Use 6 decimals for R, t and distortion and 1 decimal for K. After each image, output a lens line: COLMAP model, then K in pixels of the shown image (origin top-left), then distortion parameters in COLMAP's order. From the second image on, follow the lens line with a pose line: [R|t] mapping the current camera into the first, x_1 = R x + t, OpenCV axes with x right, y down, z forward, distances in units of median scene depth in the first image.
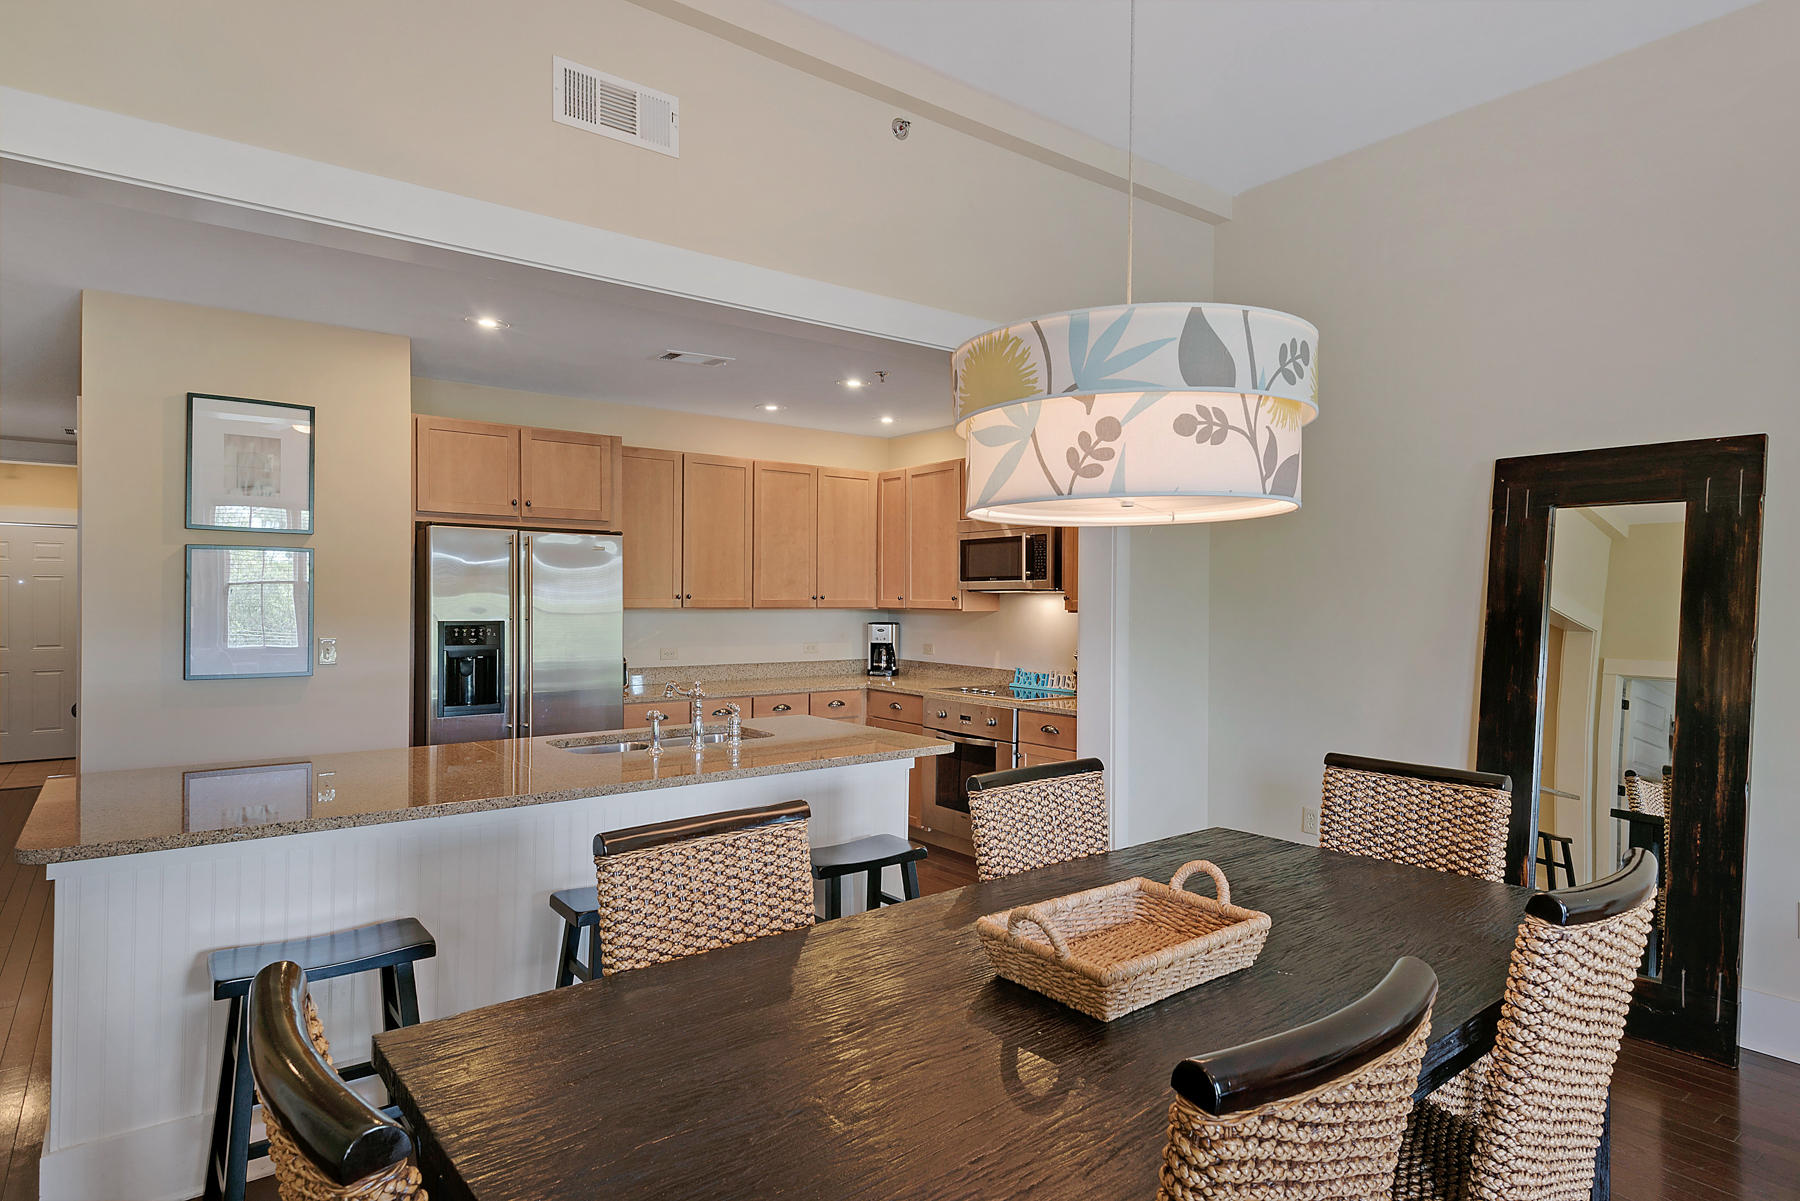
lens RADIAL K [[1008.5, 0, 900.0], [0, 1008.5, 600.5], [0, 0, 1]] dist [0.003729, 0.000402]
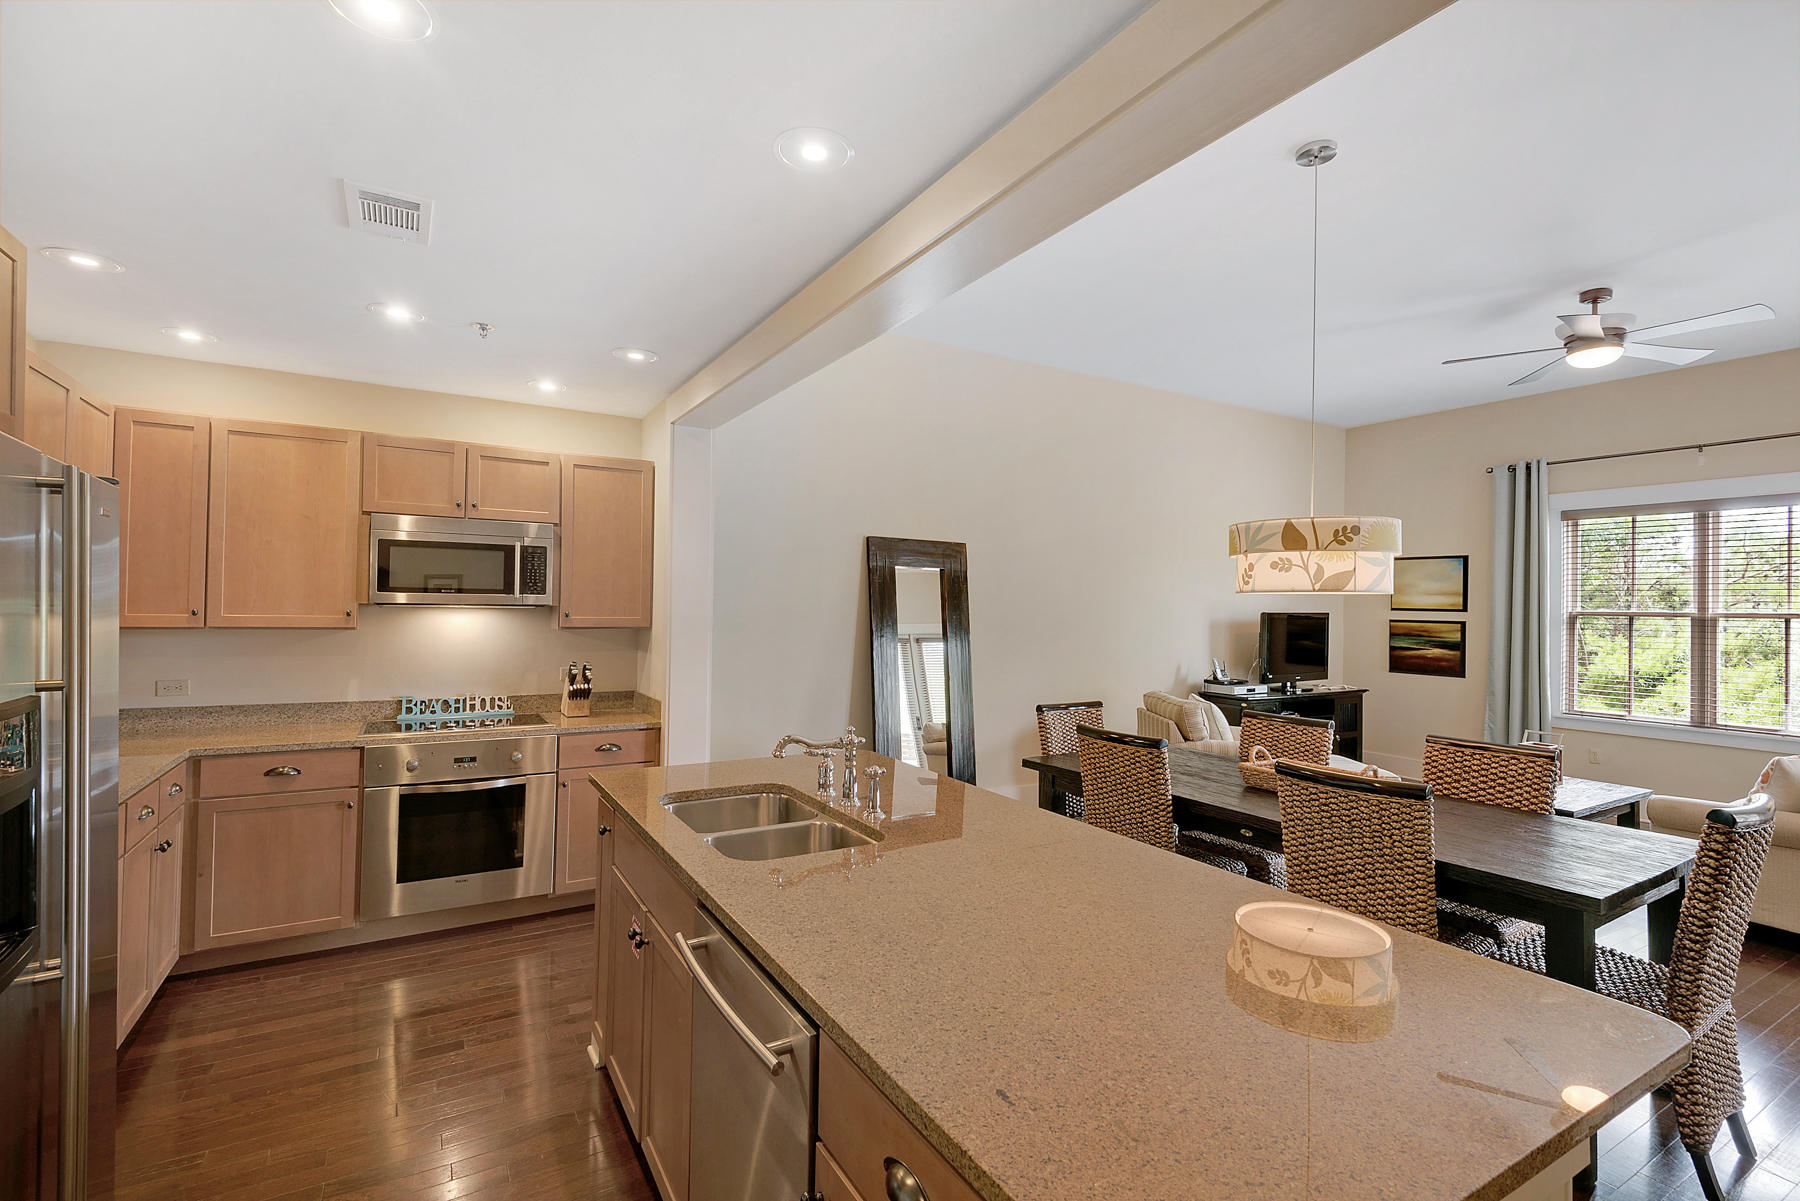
lens RADIAL K [[814.4, 0, 900.0], [0, 814.4, 600.5], [0, 0, 1]] dist [0.039582, -0.026627]
pose [[0.100869, 0.004729, 0.994889, -1.176650], [-0.012919, 0.999911, -0.003443, -0.035244], [-0.994816, -0.012506, 0.100921, 1.187143]]
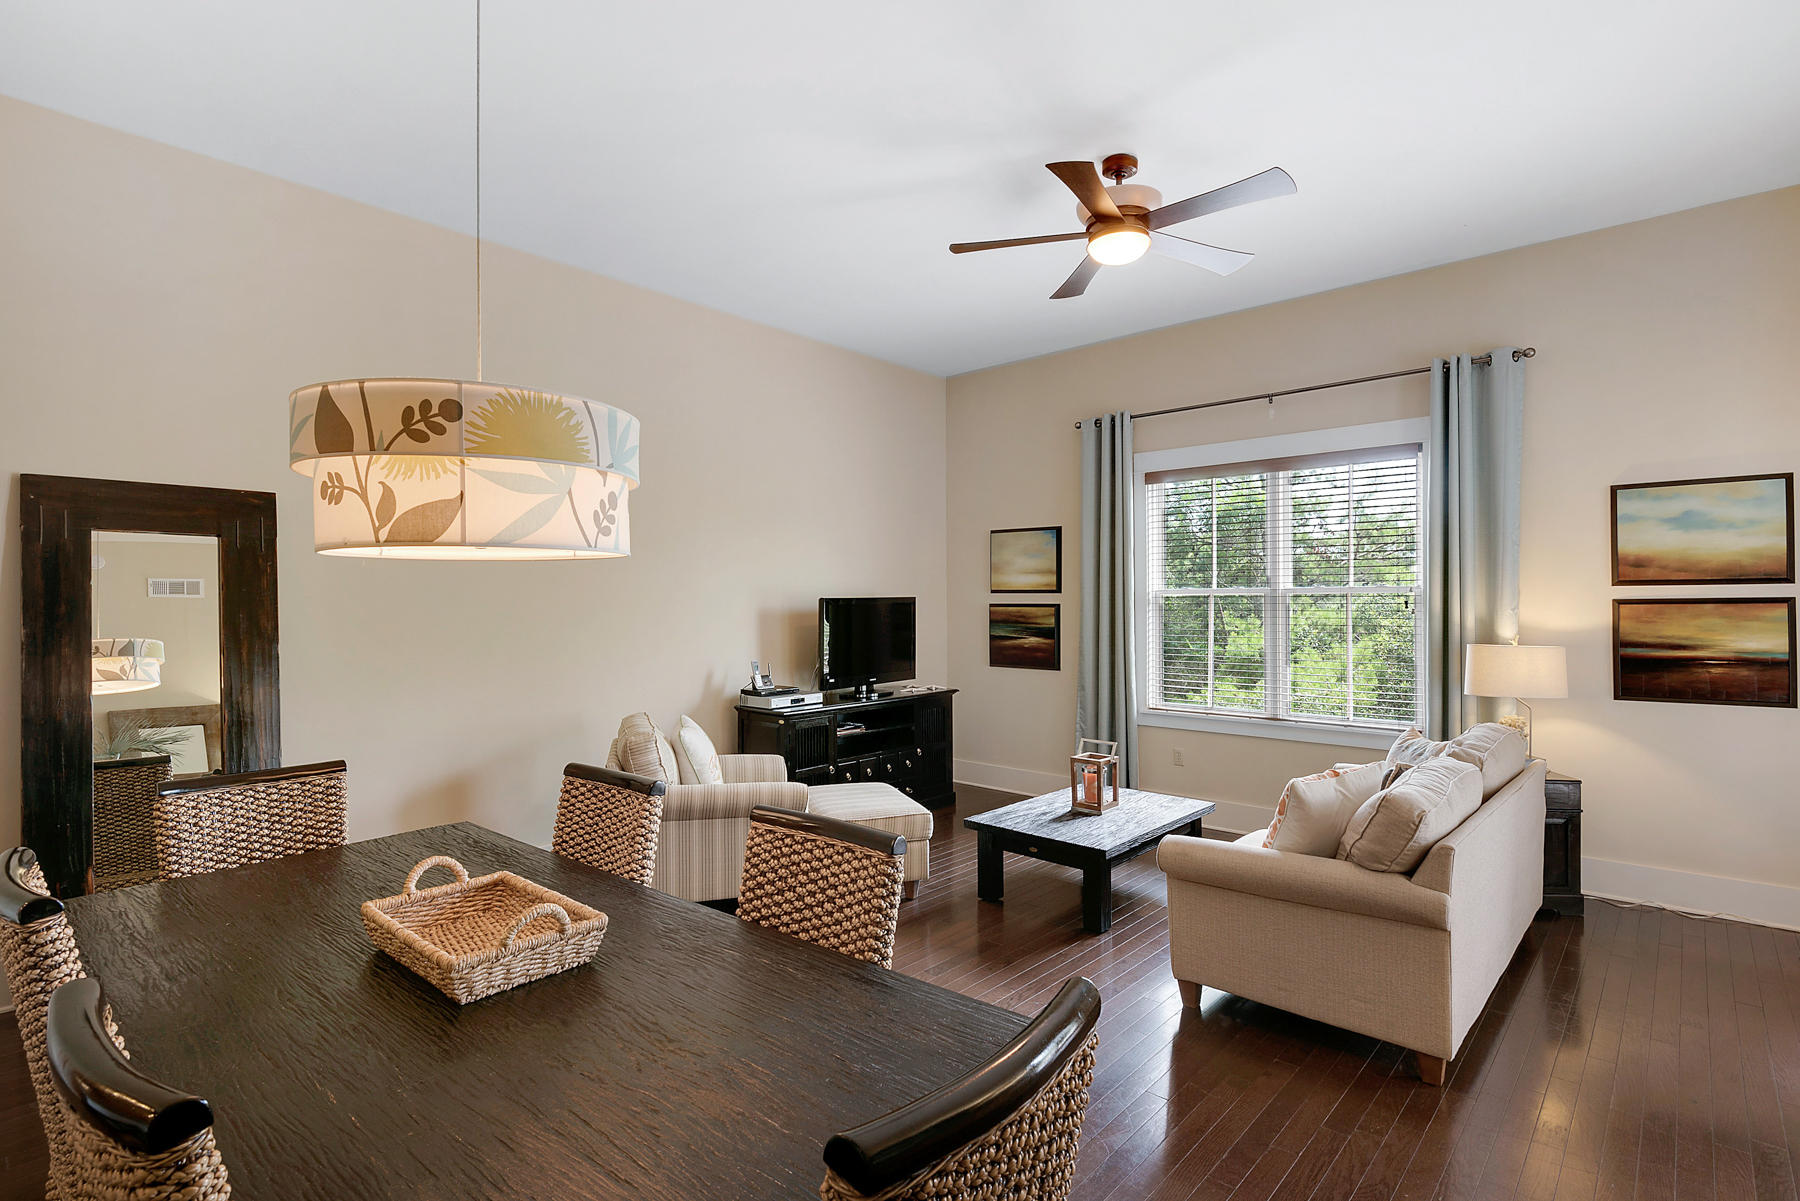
lens RADIAL K [[873.1, 0, 900.0], [0, 873.1, 600.5], [0, 0, 1]] dist [0.031764, -0.028813]
pose [[-0.195563, -0.003938, 0.980683, -0.575039], [0.006434, 0.999965, 0.005299, -0.025065], [-0.980670, 0.007346, -0.195530, 0.497914]]
